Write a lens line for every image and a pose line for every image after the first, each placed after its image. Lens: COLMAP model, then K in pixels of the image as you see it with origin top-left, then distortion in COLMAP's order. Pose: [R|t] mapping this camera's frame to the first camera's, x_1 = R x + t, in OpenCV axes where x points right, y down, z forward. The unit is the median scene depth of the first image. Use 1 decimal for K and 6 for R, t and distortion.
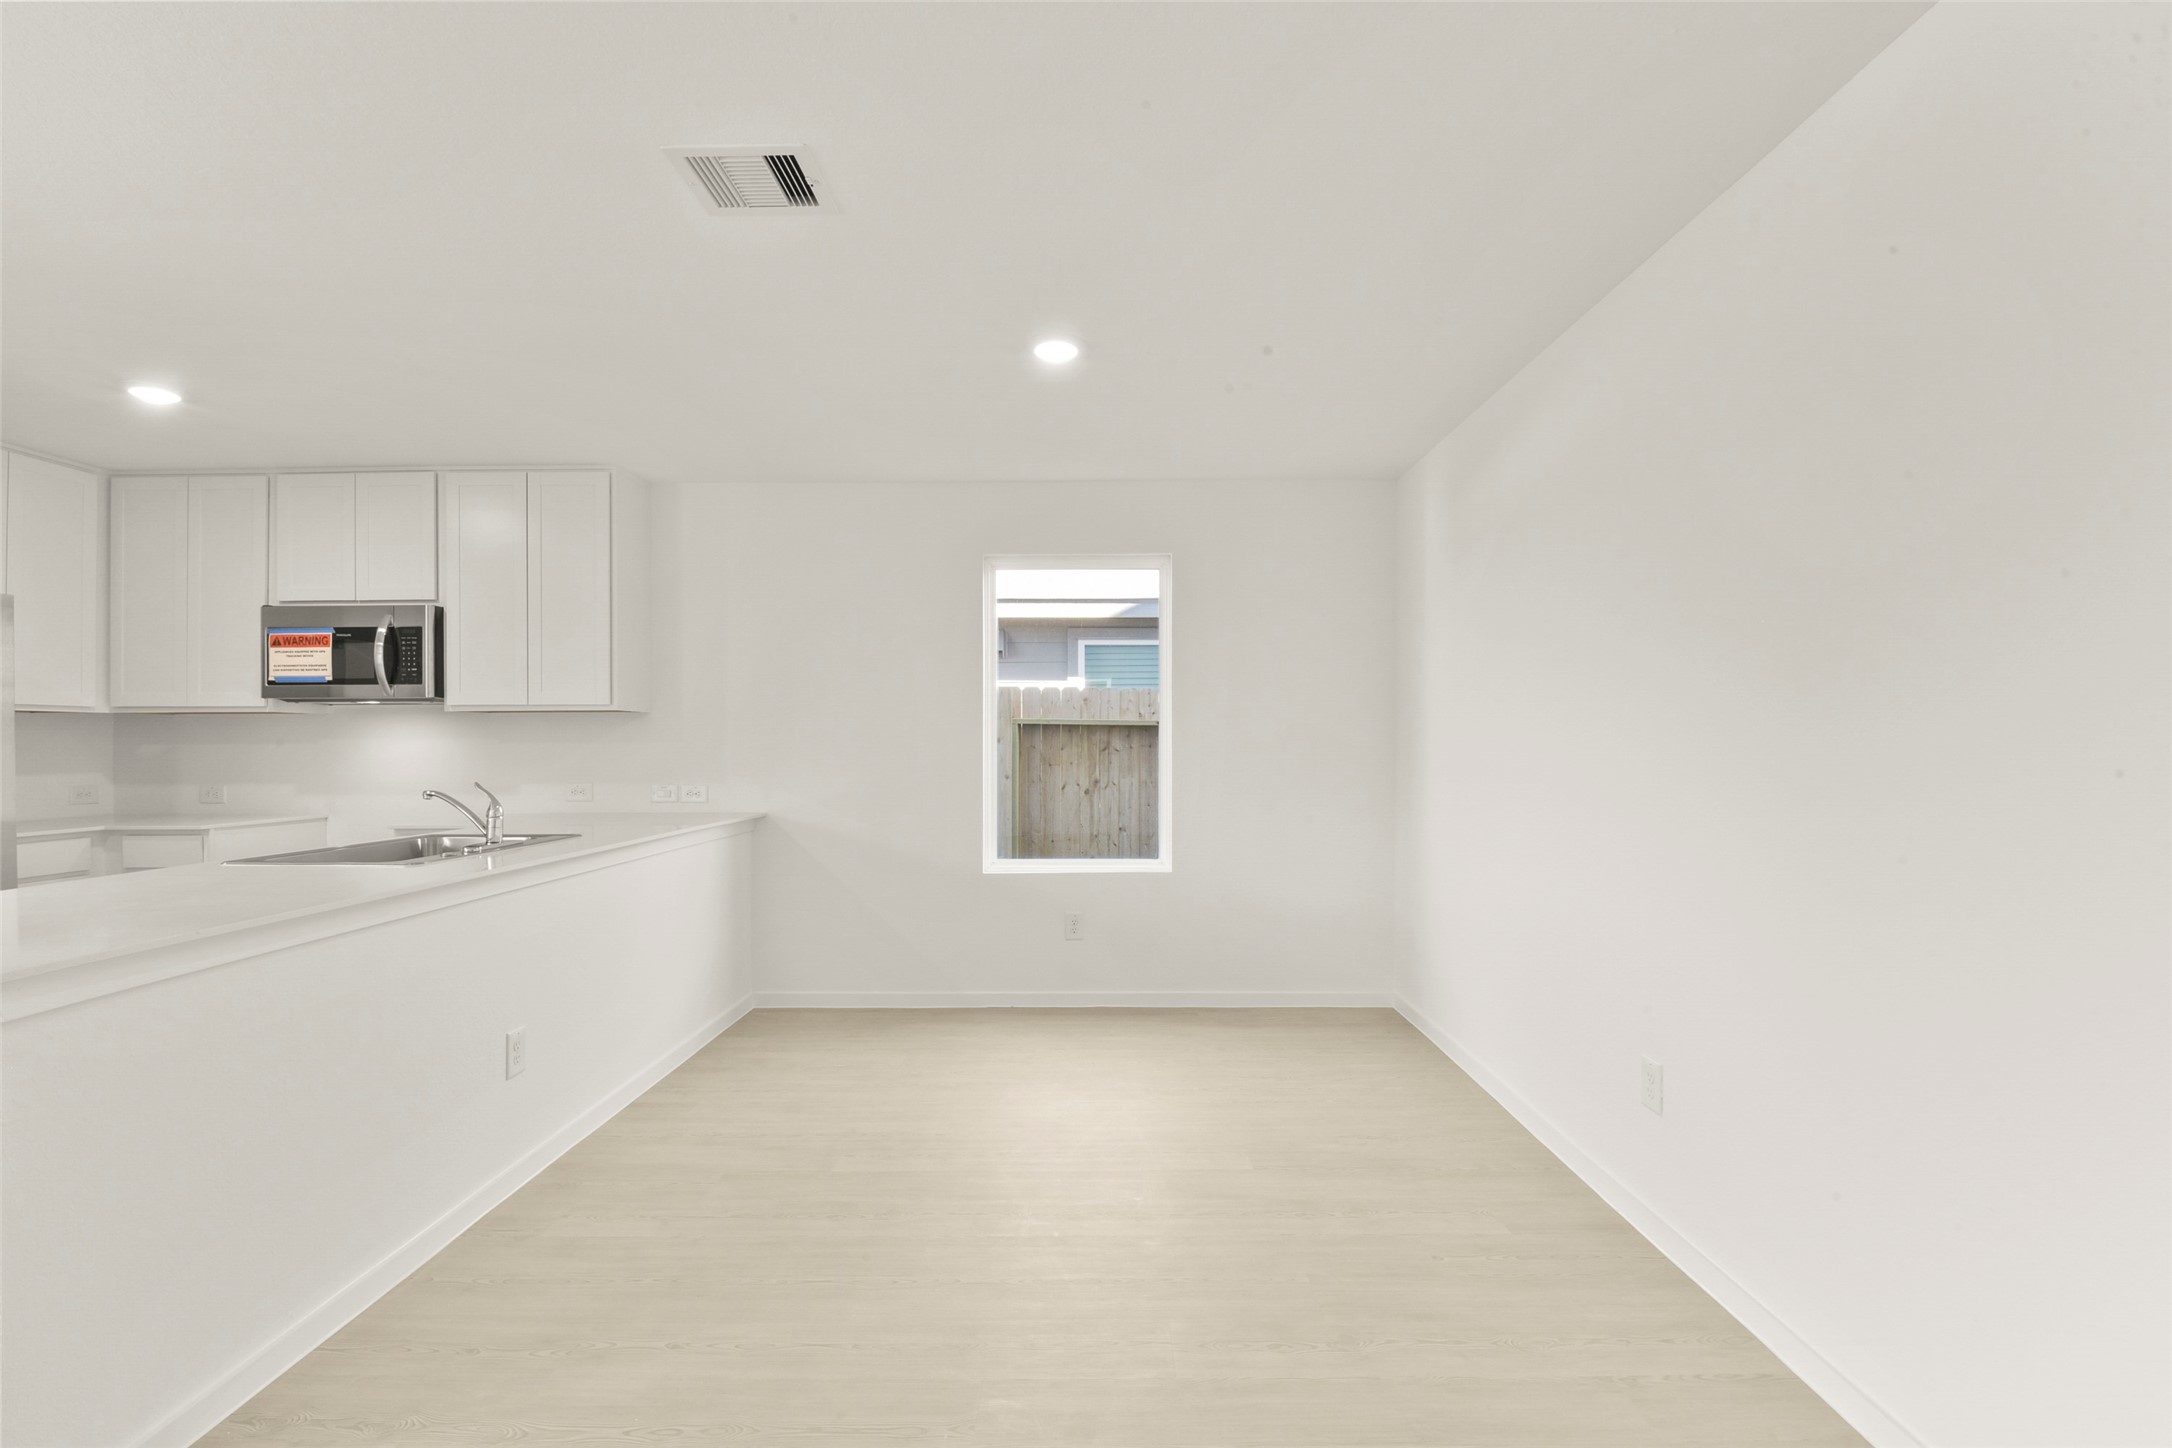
lens RADIAL K [[946.5, 0, 1085.0], [0, 946.5, 749.4], [0, 0, 1]] dist [-0.004171, -0.000237]
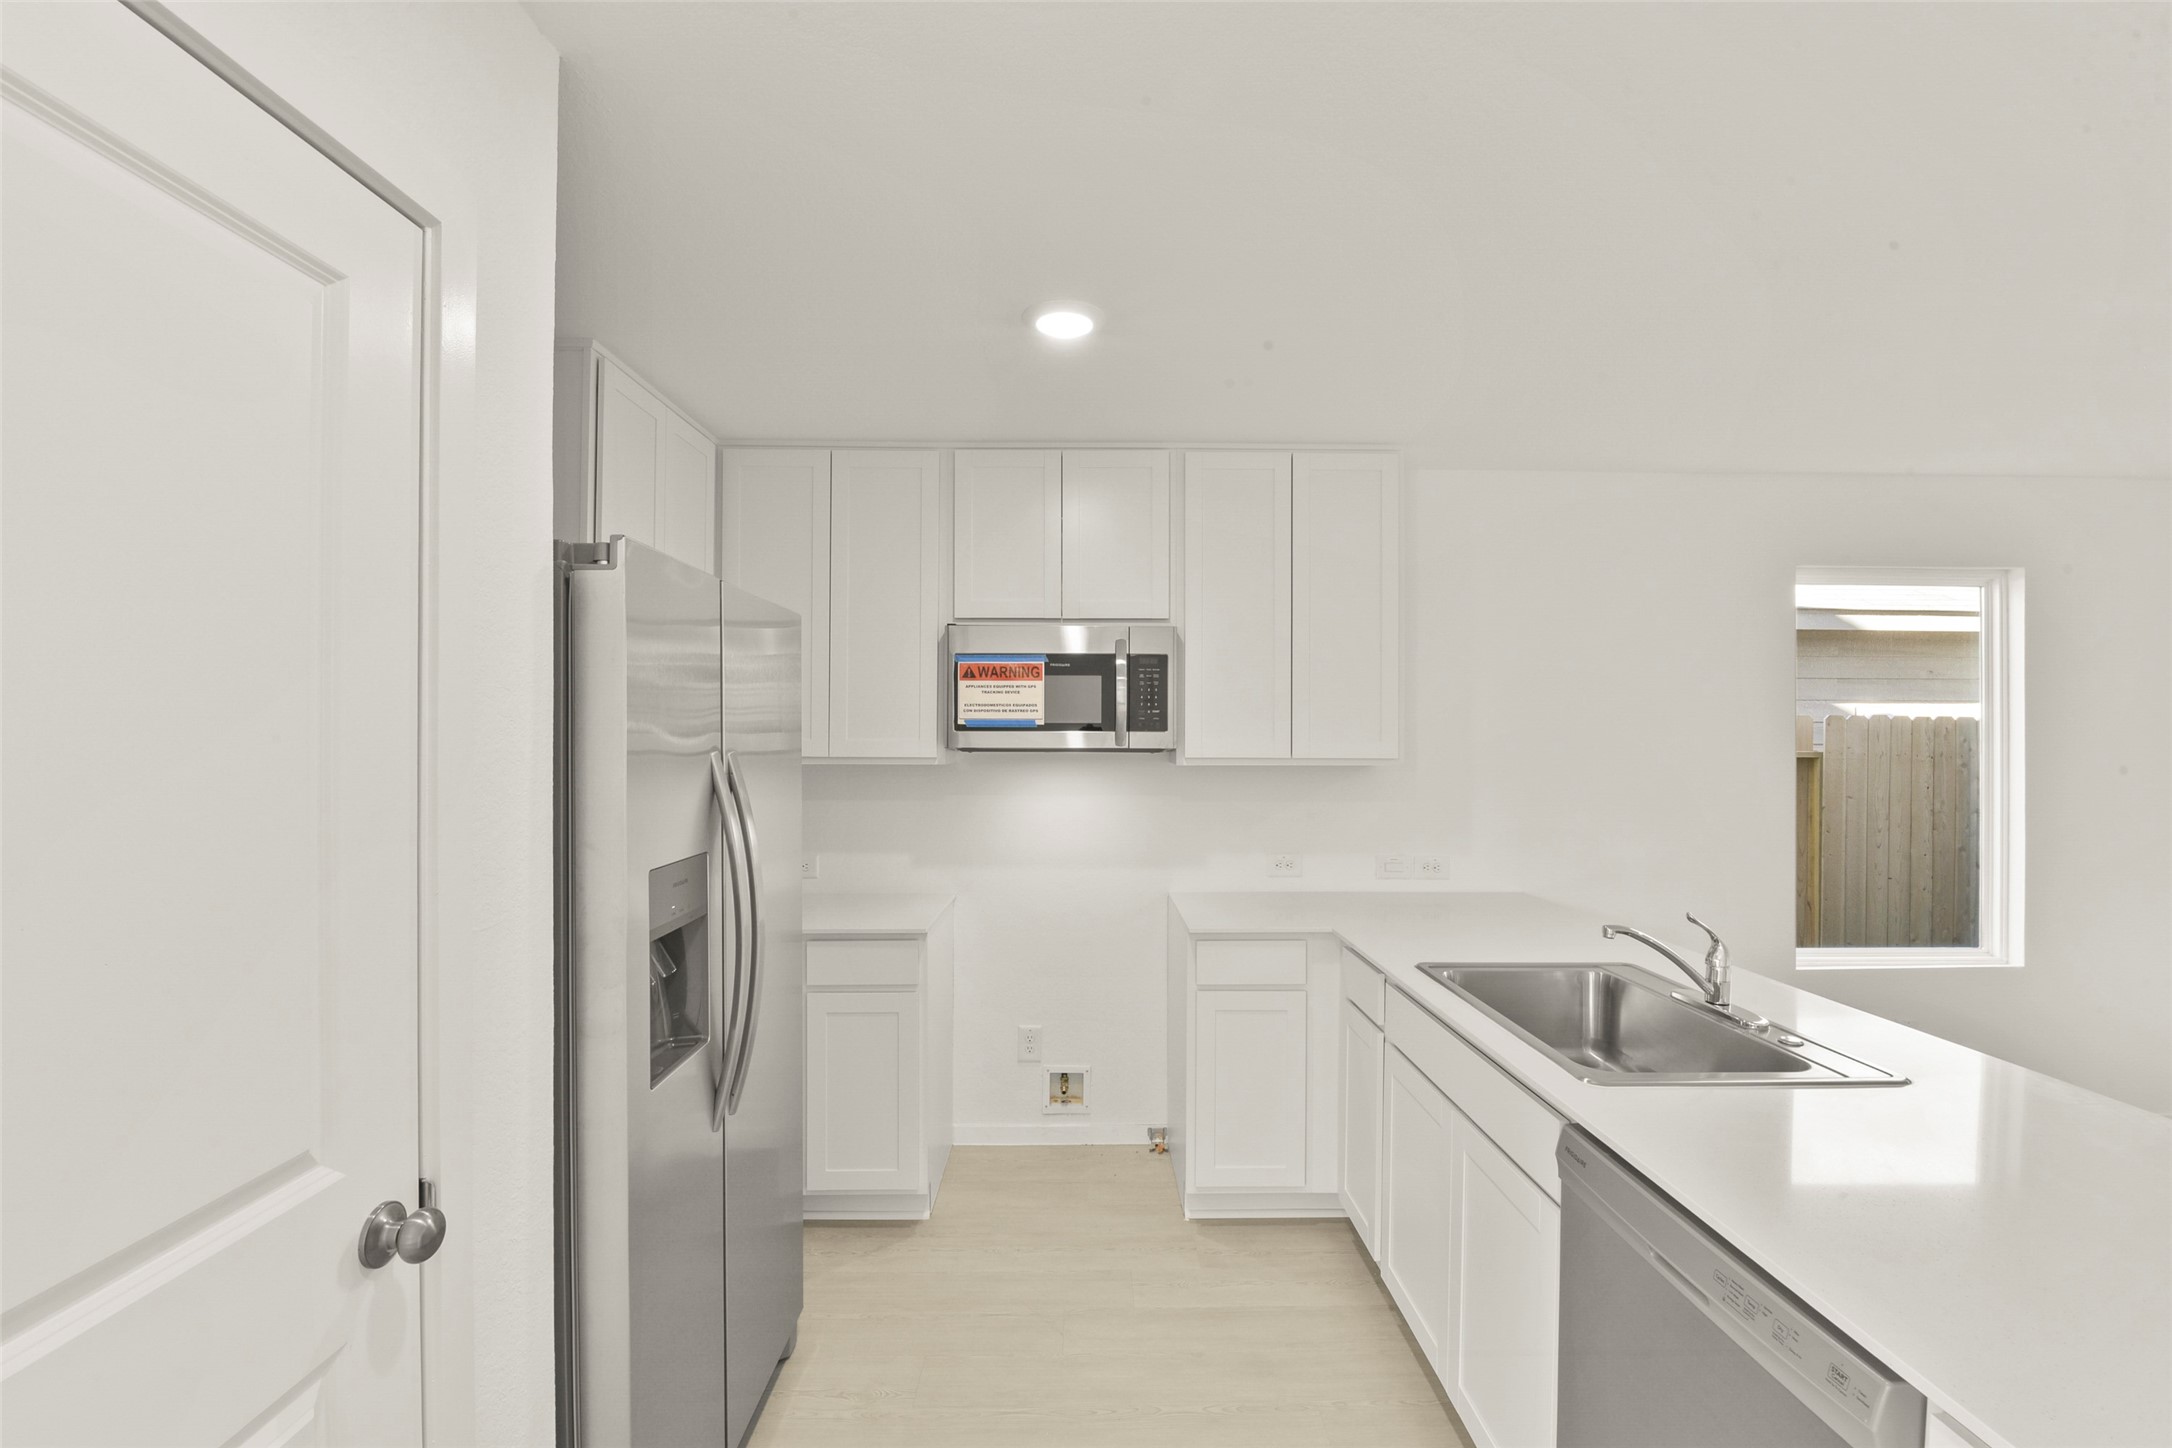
lens RADIAL K [[972.1, 0, 1095.6], [0, 972.1, 735.2], [0, 0, 1]] dist [0.000546, 0.000208]
pose [[0.999643, 0.006961, 0.025815, -0.774800], [-0.006769, 0.999949, -0.007520, -0.059413], [-0.025866, 0.007343, 0.999638, 0.227404]]
